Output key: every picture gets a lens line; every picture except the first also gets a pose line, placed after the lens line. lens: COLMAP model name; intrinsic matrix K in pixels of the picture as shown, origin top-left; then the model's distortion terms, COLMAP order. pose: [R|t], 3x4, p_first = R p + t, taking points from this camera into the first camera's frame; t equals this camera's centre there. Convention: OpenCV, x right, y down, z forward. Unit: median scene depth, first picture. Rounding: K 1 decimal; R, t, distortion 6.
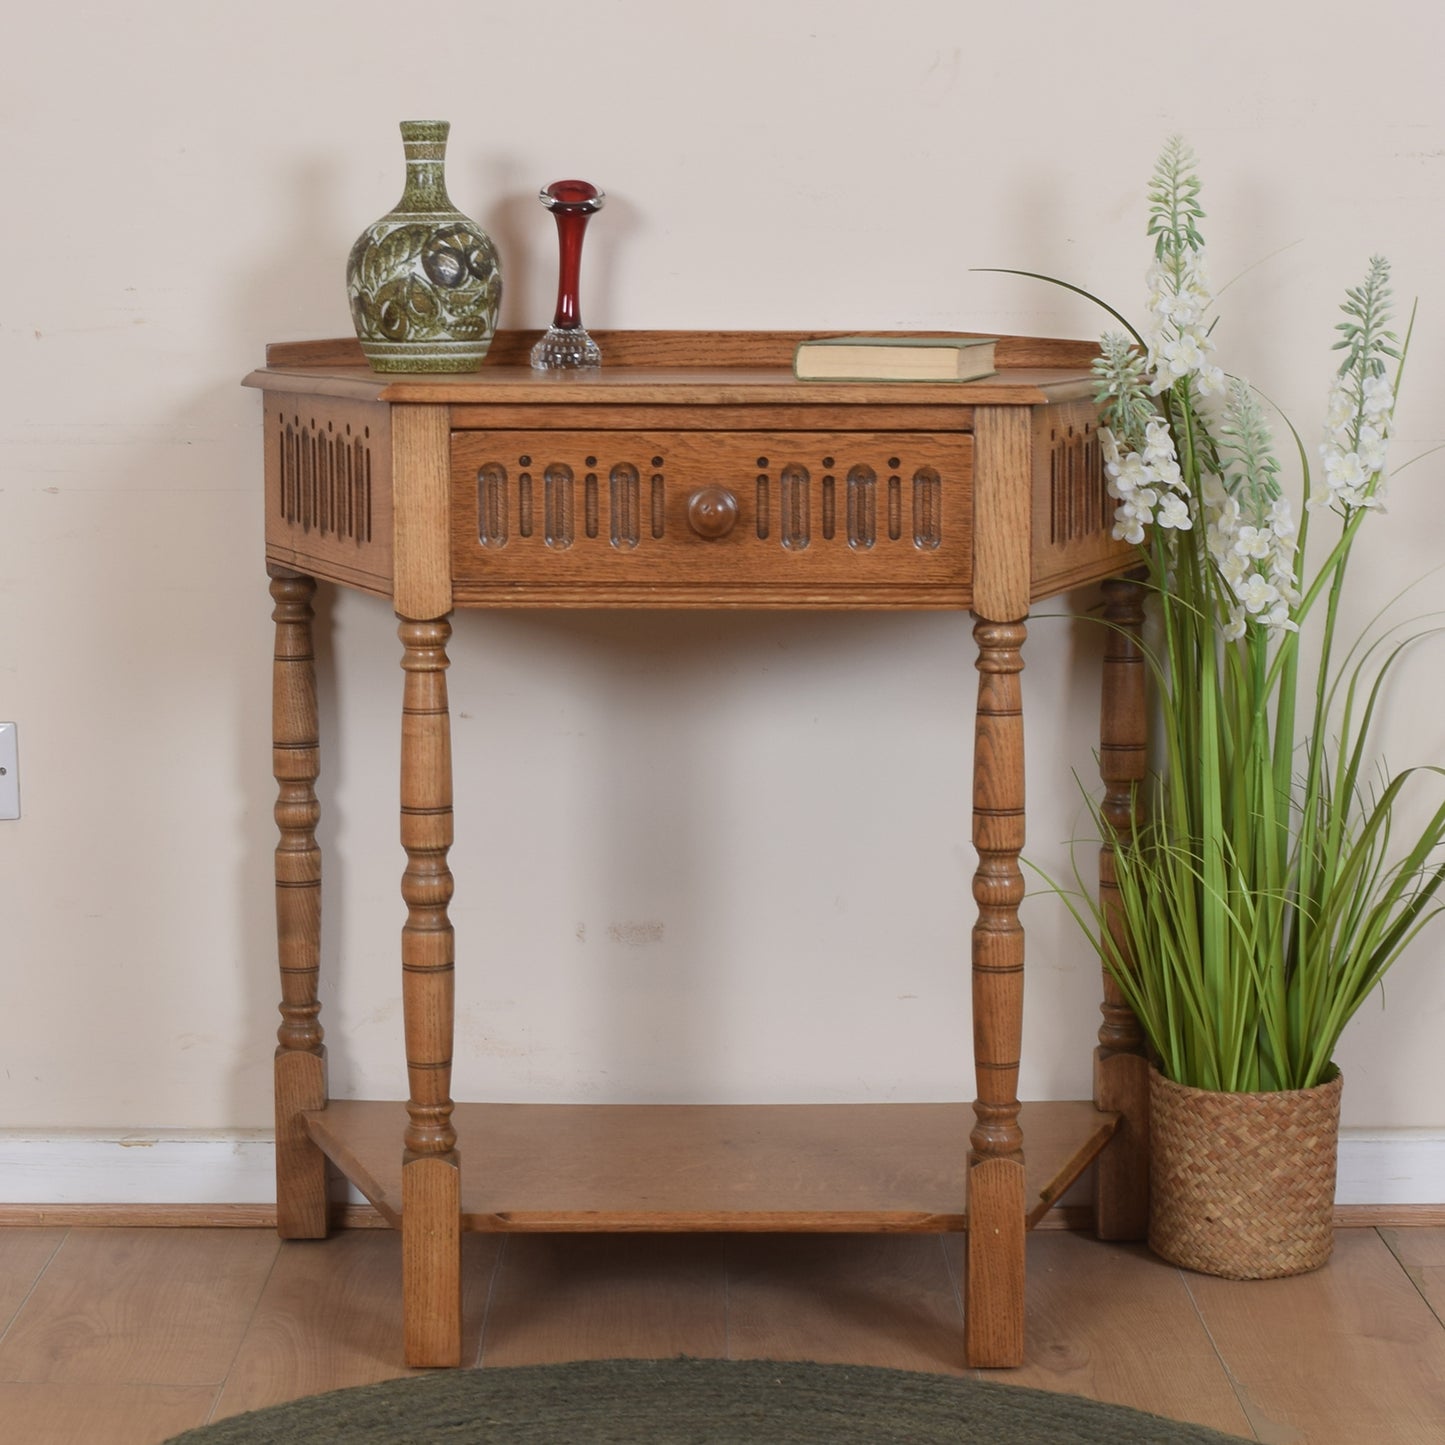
lens RADIAL K [[3284.3, 0, 699.1], [0, 3284.3, 559.5], [0, 0, 1]] dist [-0.049710, 0.000000]
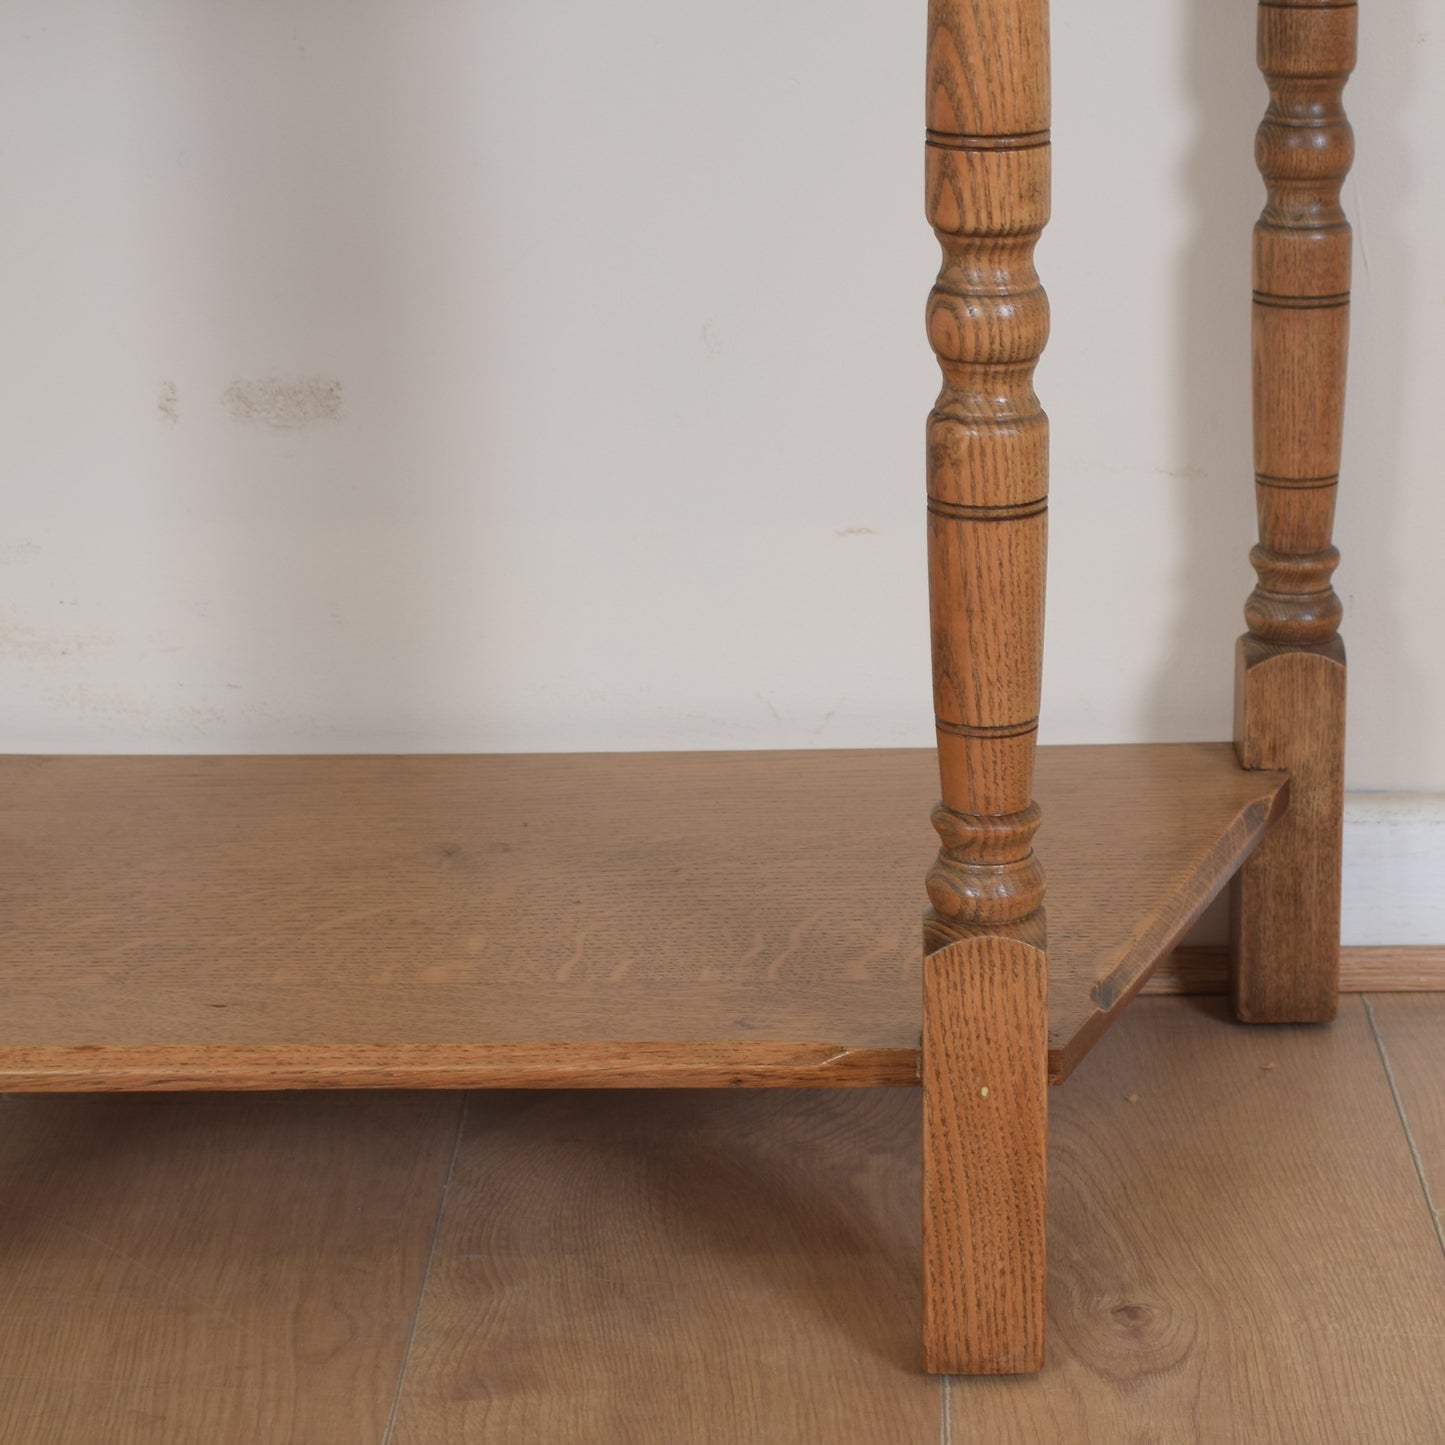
lens RADIAL K [[4062.6, 0, 959.4], [0, 4062.6, 904.9], [0, 0, 1]] dist [-0.027266, 0.000000]
pose [[0.999710, -0.006295, 0.023245, 0.075212], [0.000110, 0.966412, 0.256998, 0.038015], [-0.024082, -0.256921, 0.966132, 0.473629]]
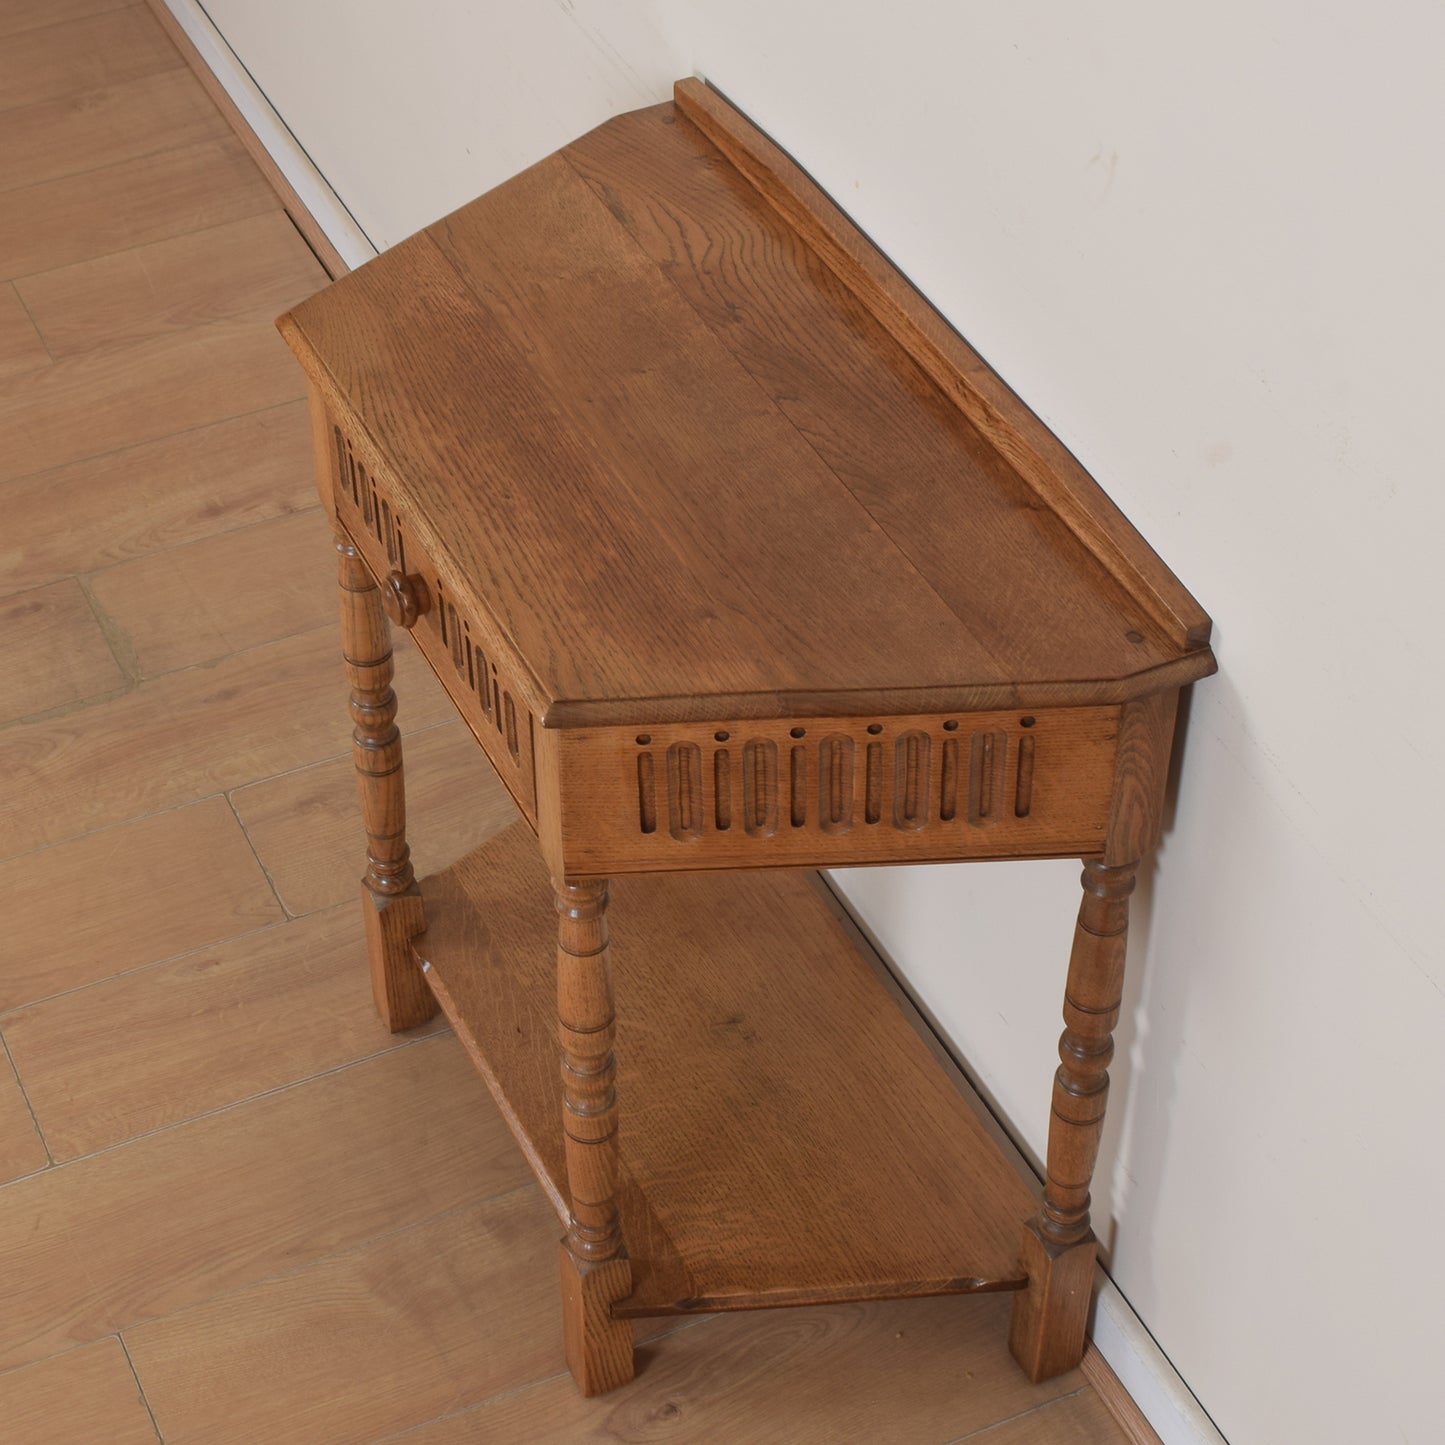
lens RADIAL K [[2993.0, 0, 635.0], [0, 2993.0, 714.3], [0, 0, 1]] dist [-0.036209, 0.000000]
pose [[0.411267, 0.604223, -0.682476, 0.628626], [-0.060928, 0.765275, 0.640813, -0.535892], [0.909476, -0.221963, 0.351547, 0.735620]]
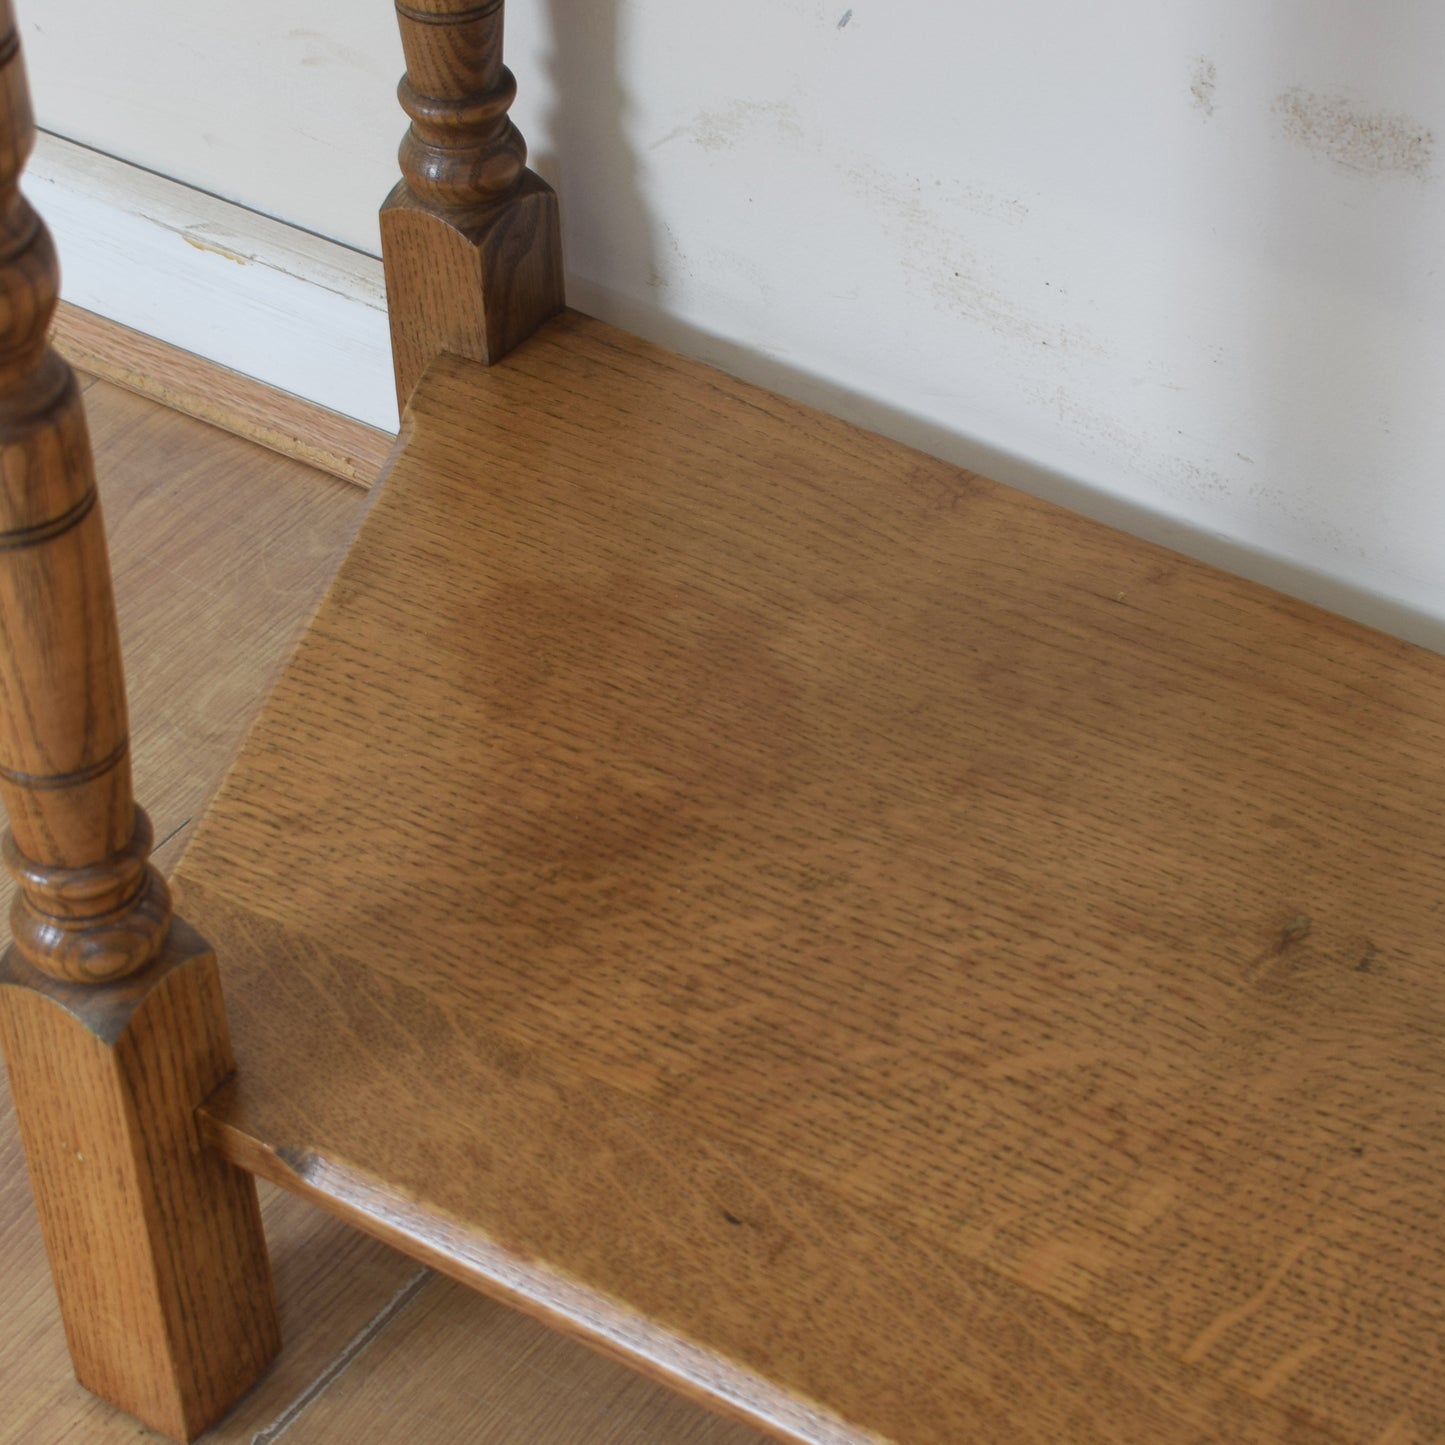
lens RADIAL K [[4010.7, 0, 786.8], [0, 4010.7, 811.9], [0, 0, 1]] dist [-0.023359, 0.000000]
pose [[0.821476, 0.363009, -0.439774, 0.152761], [-0.024915, 0.793316, 0.608300, -0.082108], [0.569698, -0.488747, 0.660734, 0.785440]]
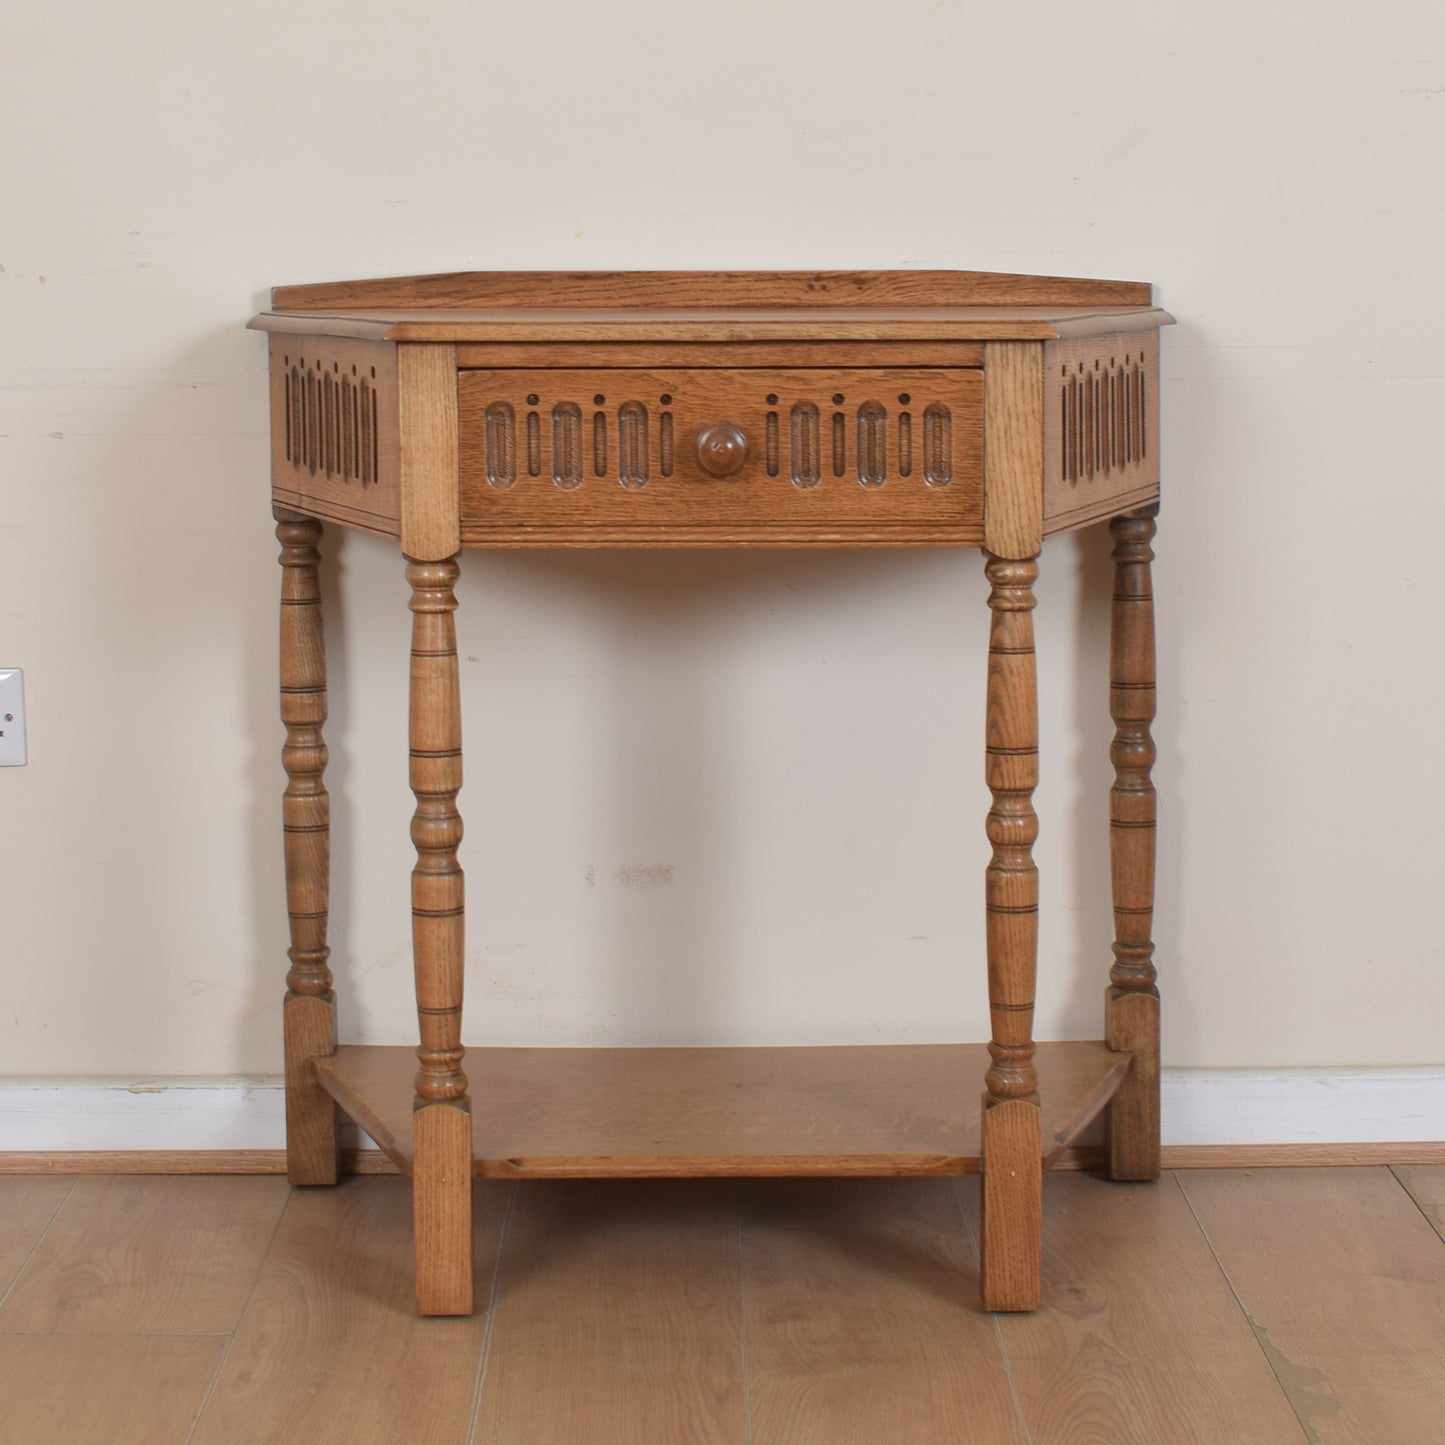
lens RADIAL K [[3176.9, 0, 699.3], [0, 3176.9, 479.7], [0, 0, 1]] dist [-0.058893, 0.000000]
pose [[0.999977, -0.006471, 0.002097, -0.004742], [0.006494, 0.999915, -0.011291, 0.005224], [-0.002024, 0.011305, 0.999934, 0.040095]]
